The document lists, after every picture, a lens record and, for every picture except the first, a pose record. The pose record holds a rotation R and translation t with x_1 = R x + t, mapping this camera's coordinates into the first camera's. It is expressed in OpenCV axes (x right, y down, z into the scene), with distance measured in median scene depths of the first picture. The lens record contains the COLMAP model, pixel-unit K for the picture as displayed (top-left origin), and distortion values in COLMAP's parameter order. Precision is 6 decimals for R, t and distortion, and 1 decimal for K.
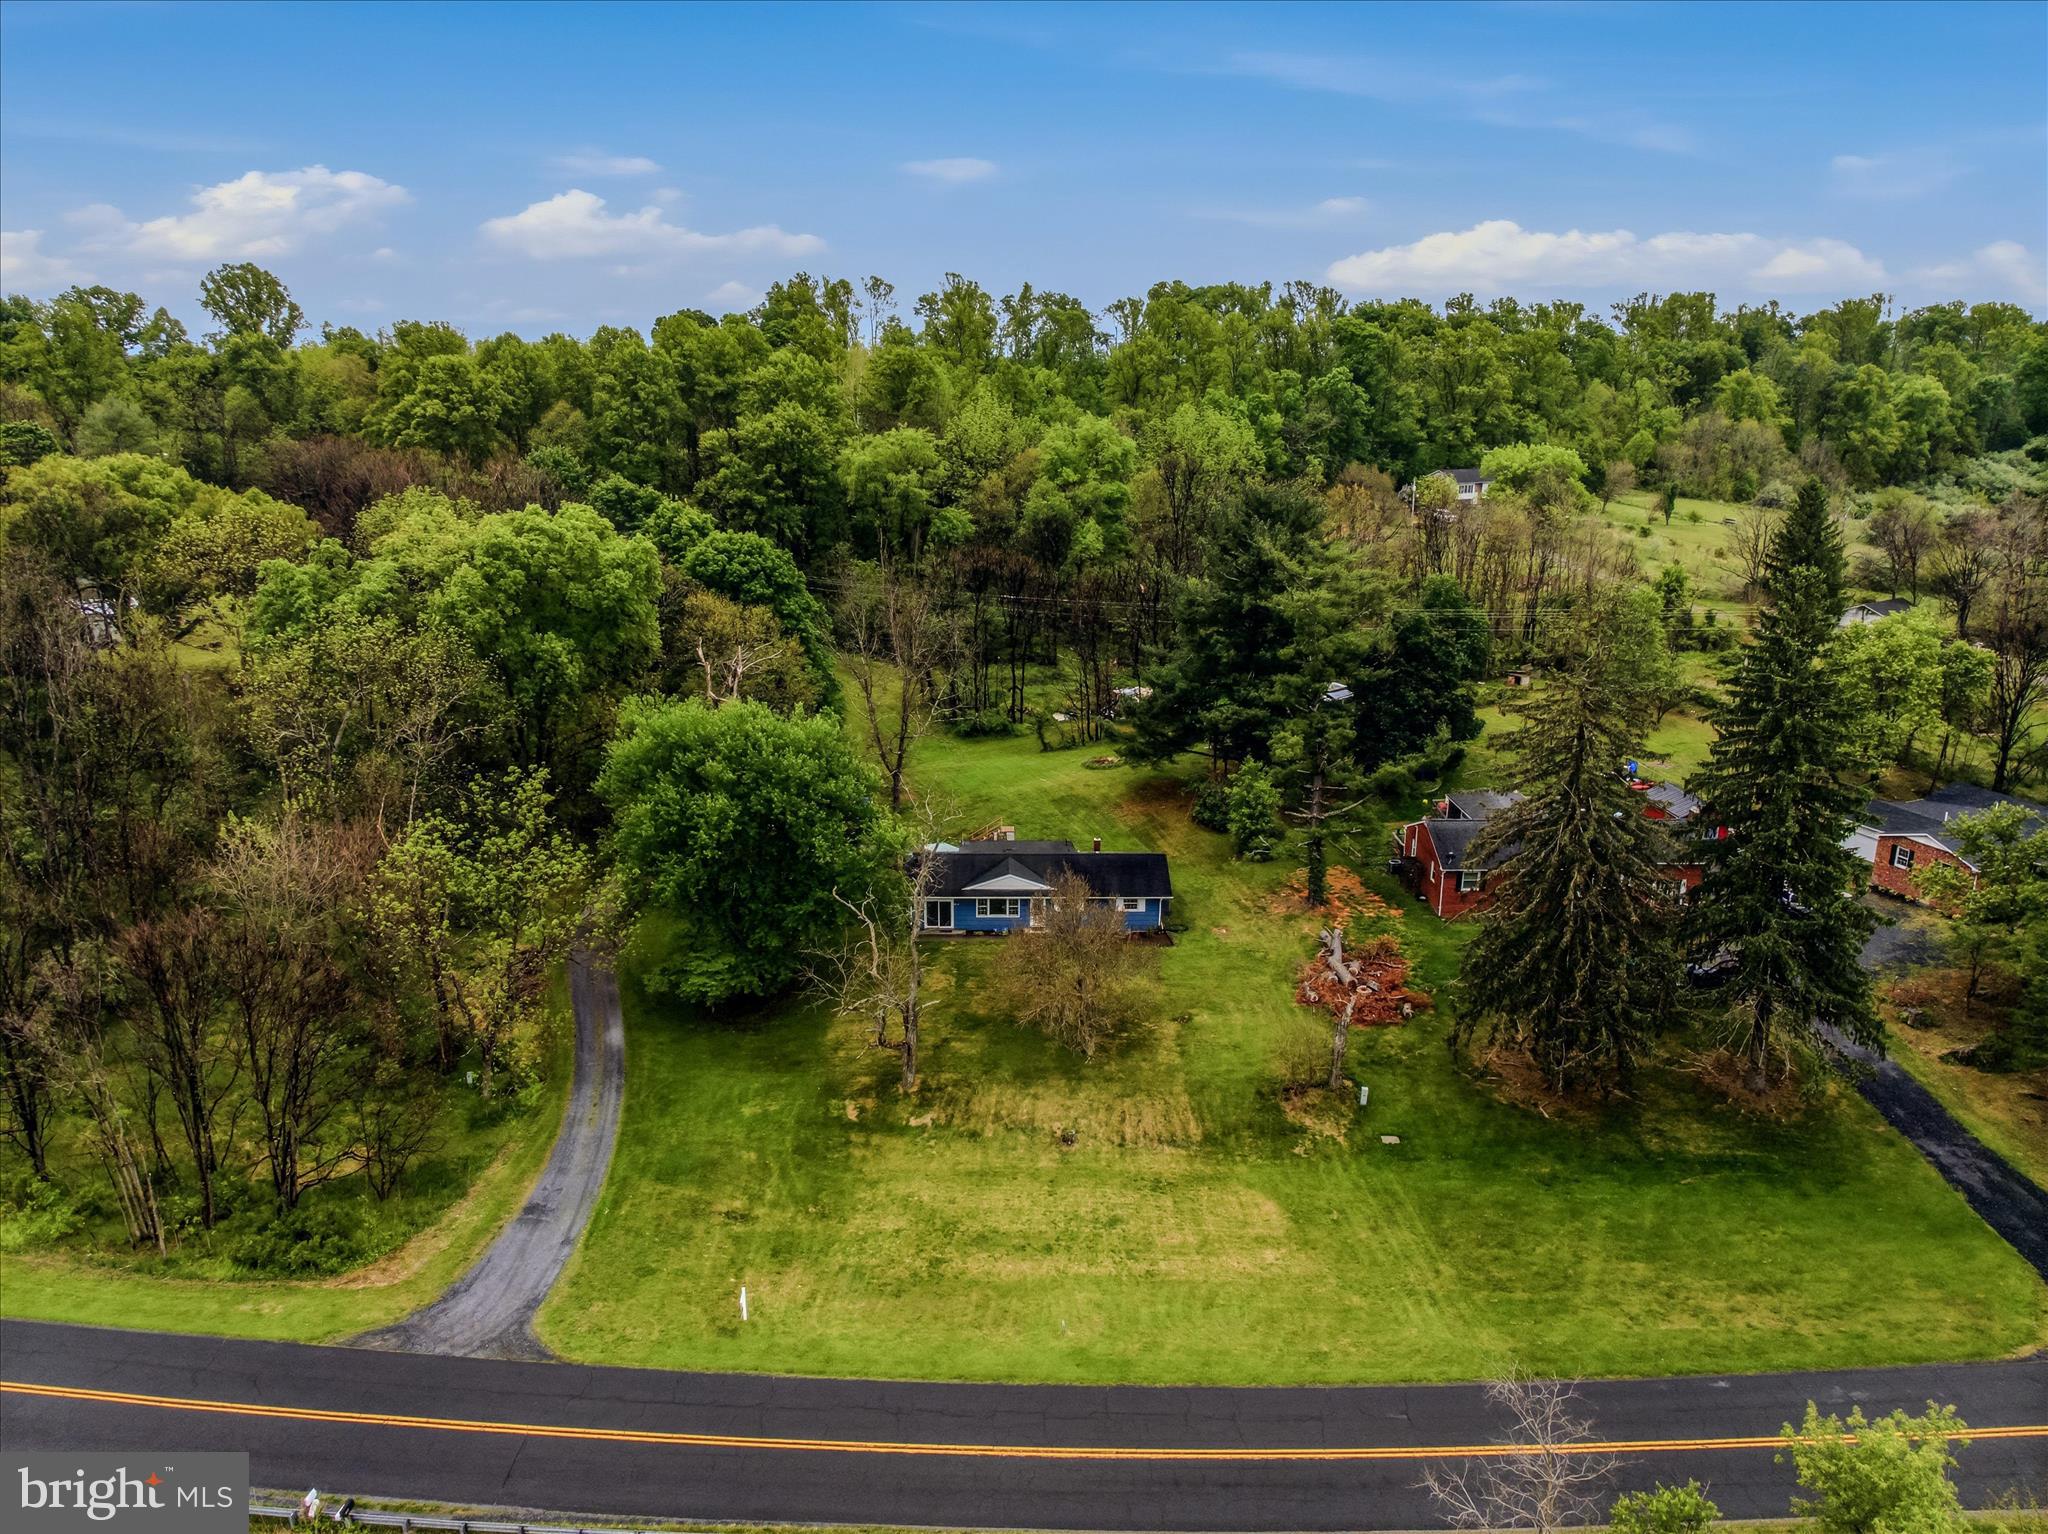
lens RADIAL K [[1445.7, 0, 1025.4], [0, 1445.7, 754.1], [0, 0, 1]] dist [-0.041221, 0.004493]
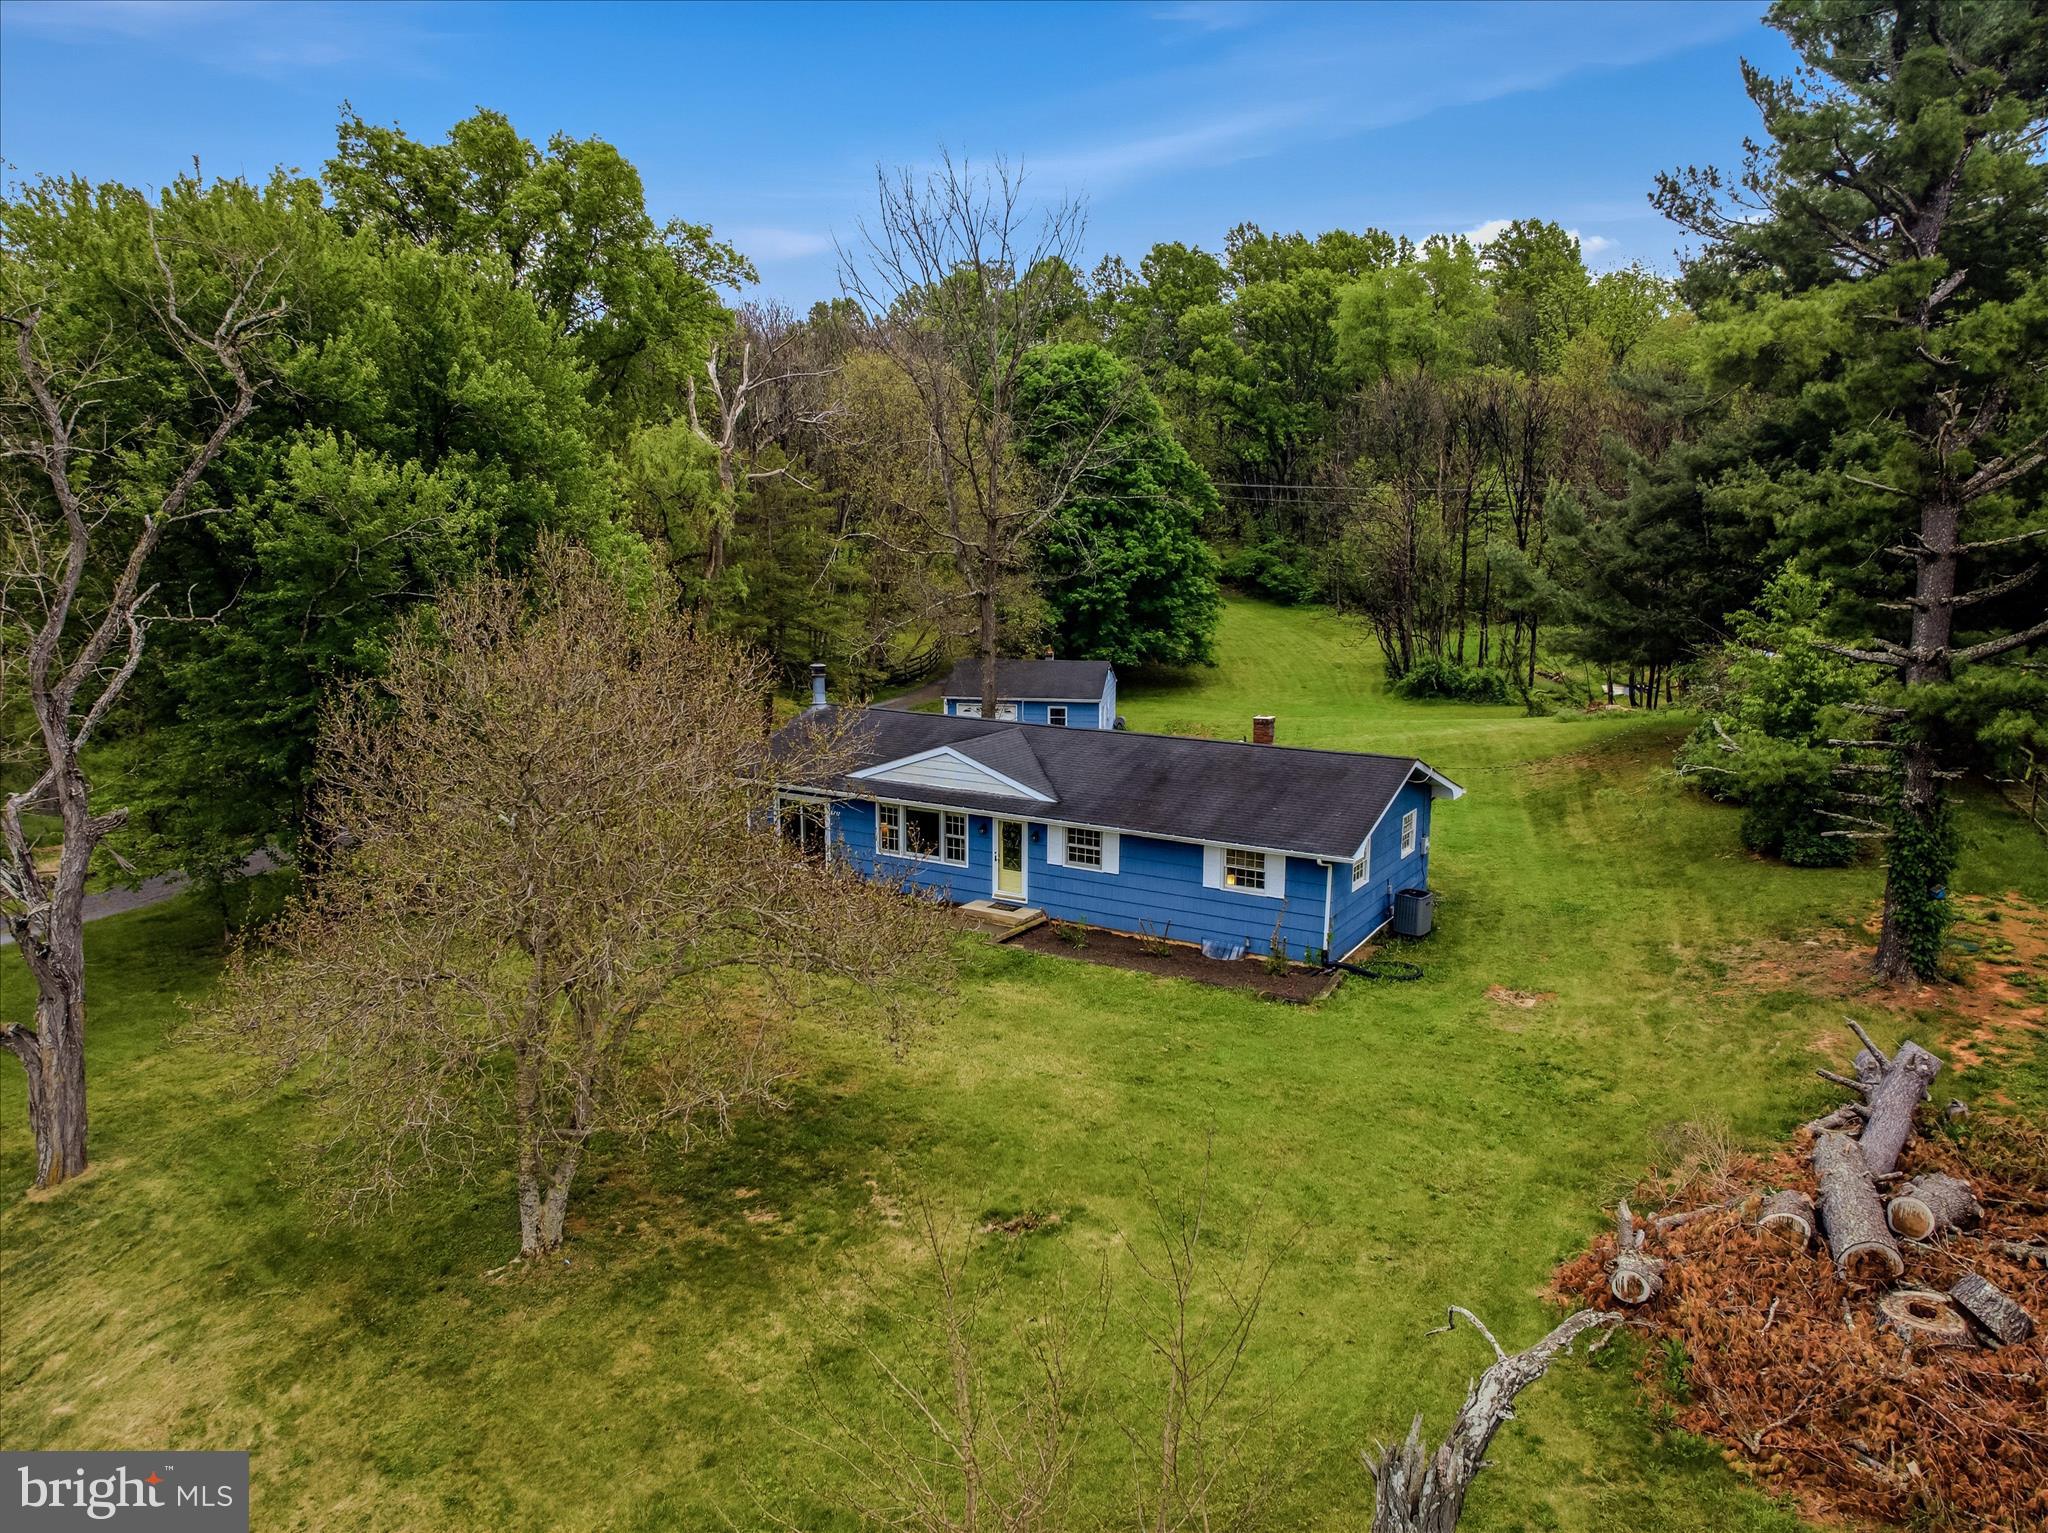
lens RADIAL K [[1426.8, 0, 1024.0], [0, 1426.8, 766.5], [0, 0, 1]] dist [-0.040917, 0.002135]
pose [[0.842389, 0.086716, -0.531847, 0.166612], [-0.135536, 0.989334, -0.053367, 0.085865], [0.521547, 0.117041, 0.845157, 0.566389]]
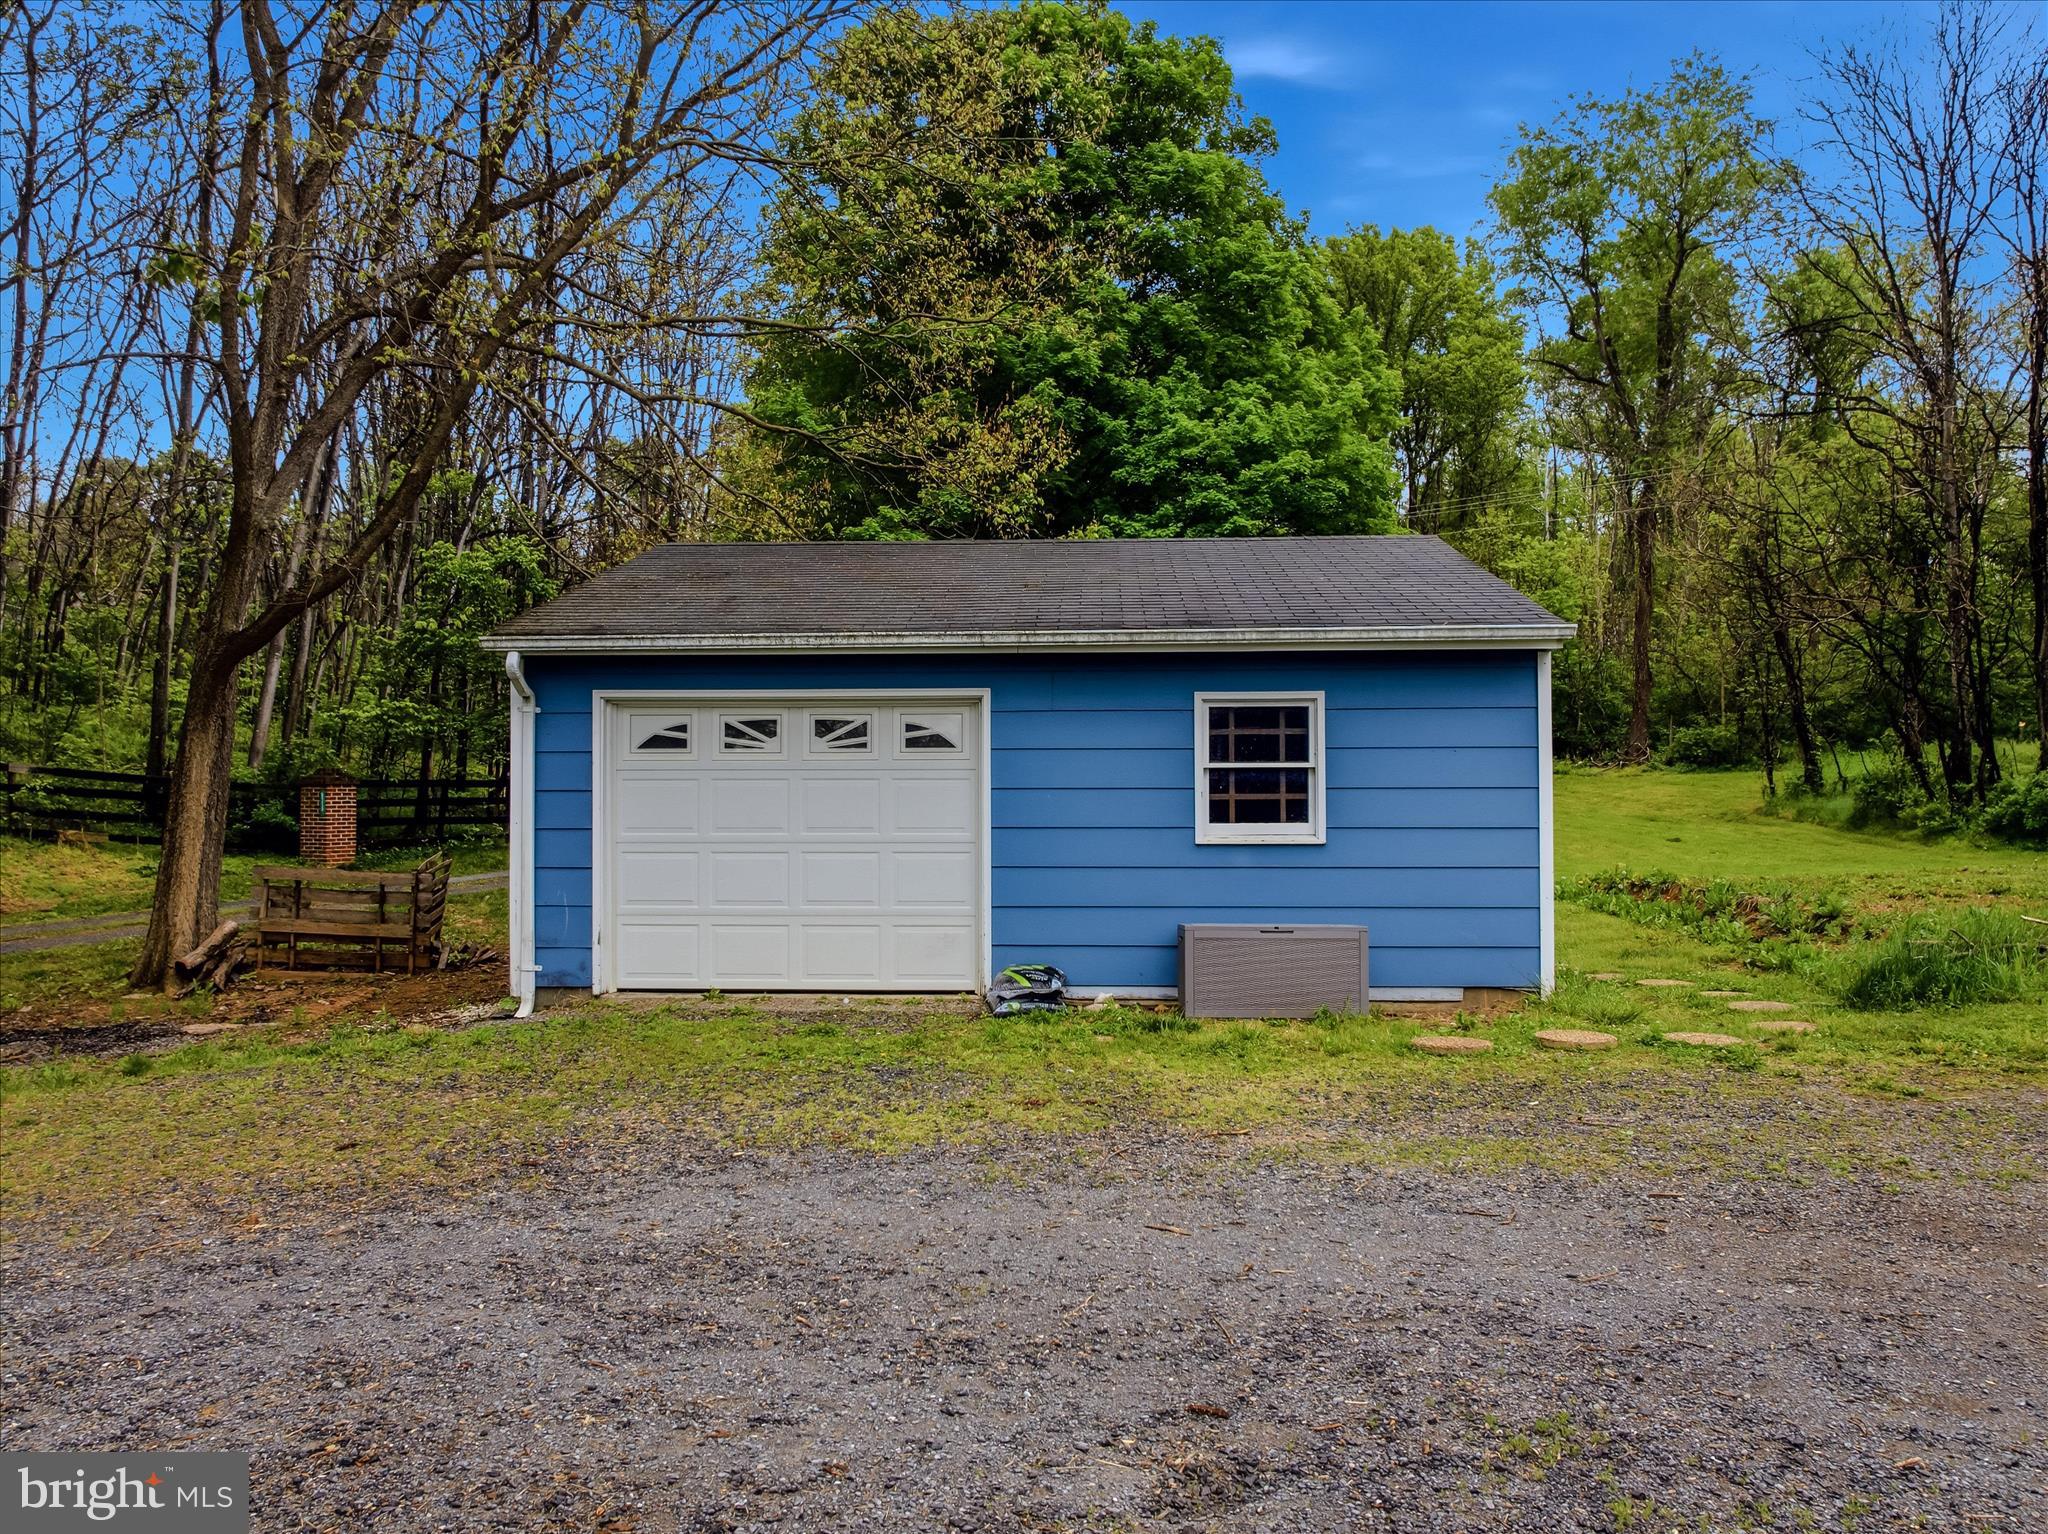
lens RADIAL K [[1391.8, 0, 1036.8], [0, 1391.8, 770.9], [0, 0, 1]] dist [-0.053130, -0.000743]
pose [[0.903471, -0.026746, -0.427813, -0.110769], [-0.100001, 0.957360, -0.271039, 0.058476], [0.416821, 0.287658, 0.862272, 0.983214]]
